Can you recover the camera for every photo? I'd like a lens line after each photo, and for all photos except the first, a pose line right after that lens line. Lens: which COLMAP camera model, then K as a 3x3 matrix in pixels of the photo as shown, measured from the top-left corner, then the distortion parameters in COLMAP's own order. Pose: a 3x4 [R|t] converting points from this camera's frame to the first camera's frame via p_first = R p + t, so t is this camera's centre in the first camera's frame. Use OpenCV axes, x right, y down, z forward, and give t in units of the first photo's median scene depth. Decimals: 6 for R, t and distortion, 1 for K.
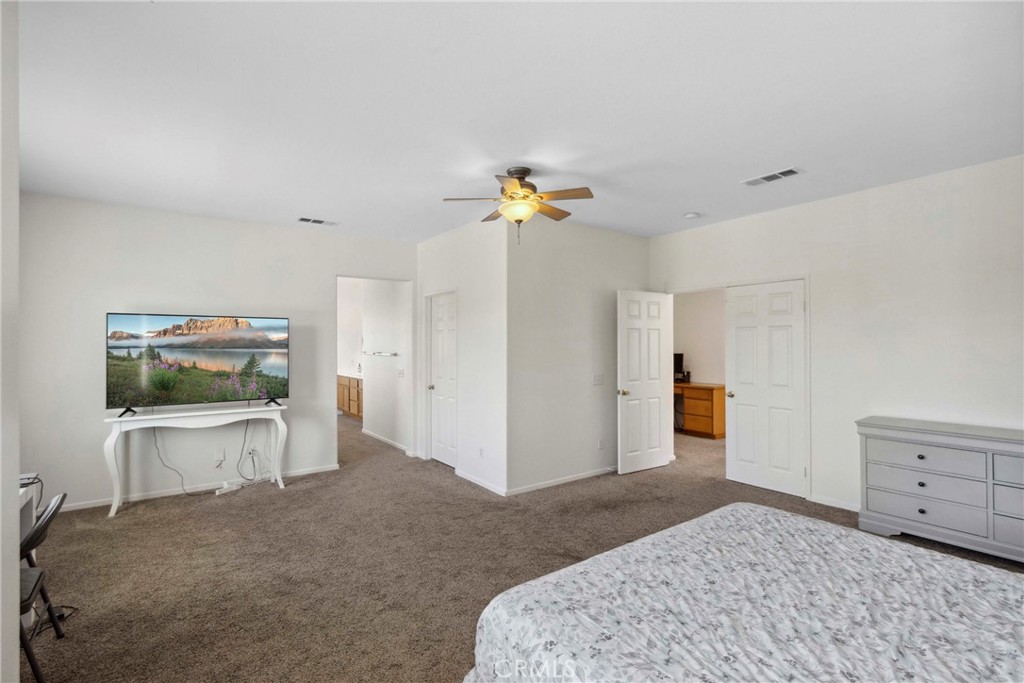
lens RADIAL K [[502.2, 0, 511.3], [0, 502.2, 339.3], [0, 0, 1]] dist [0.005500, -0.000280]
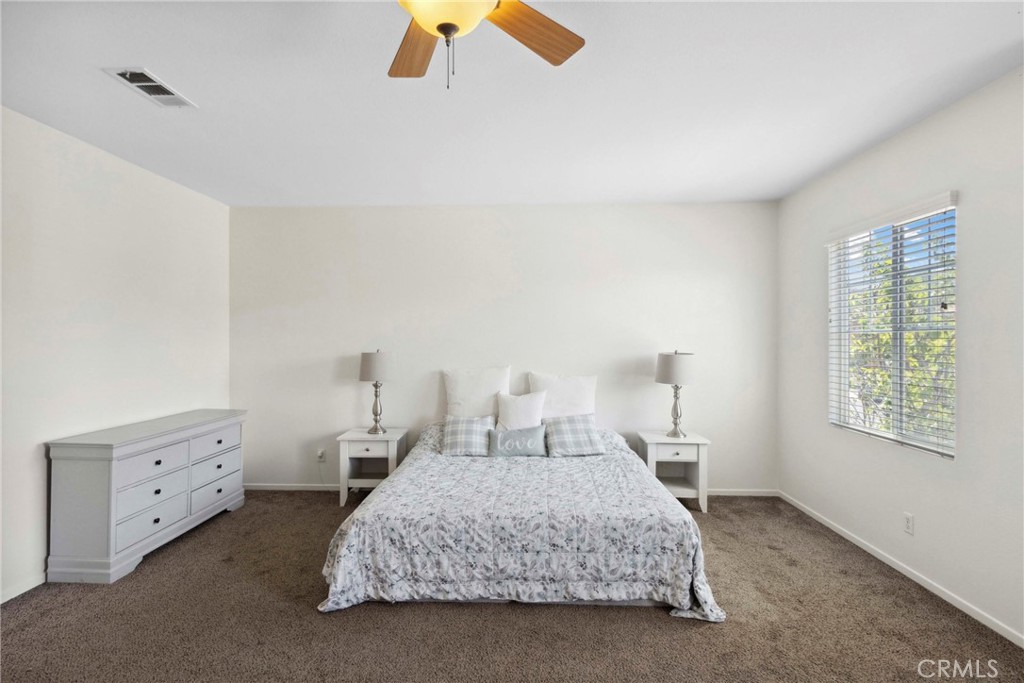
lens RADIAL K [[503.0, 0, 512.0], [0, 503.0, 341.5], [0, 0, 1]] dist [0.001734, 0.000075]
pose [[-0.795854, 0.002141, 0.605484, -0.271740], [0.000614, 0.999996, -0.002730, 0.011919], [-0.605488, -0.001800, -0.795853, 1.340258]]
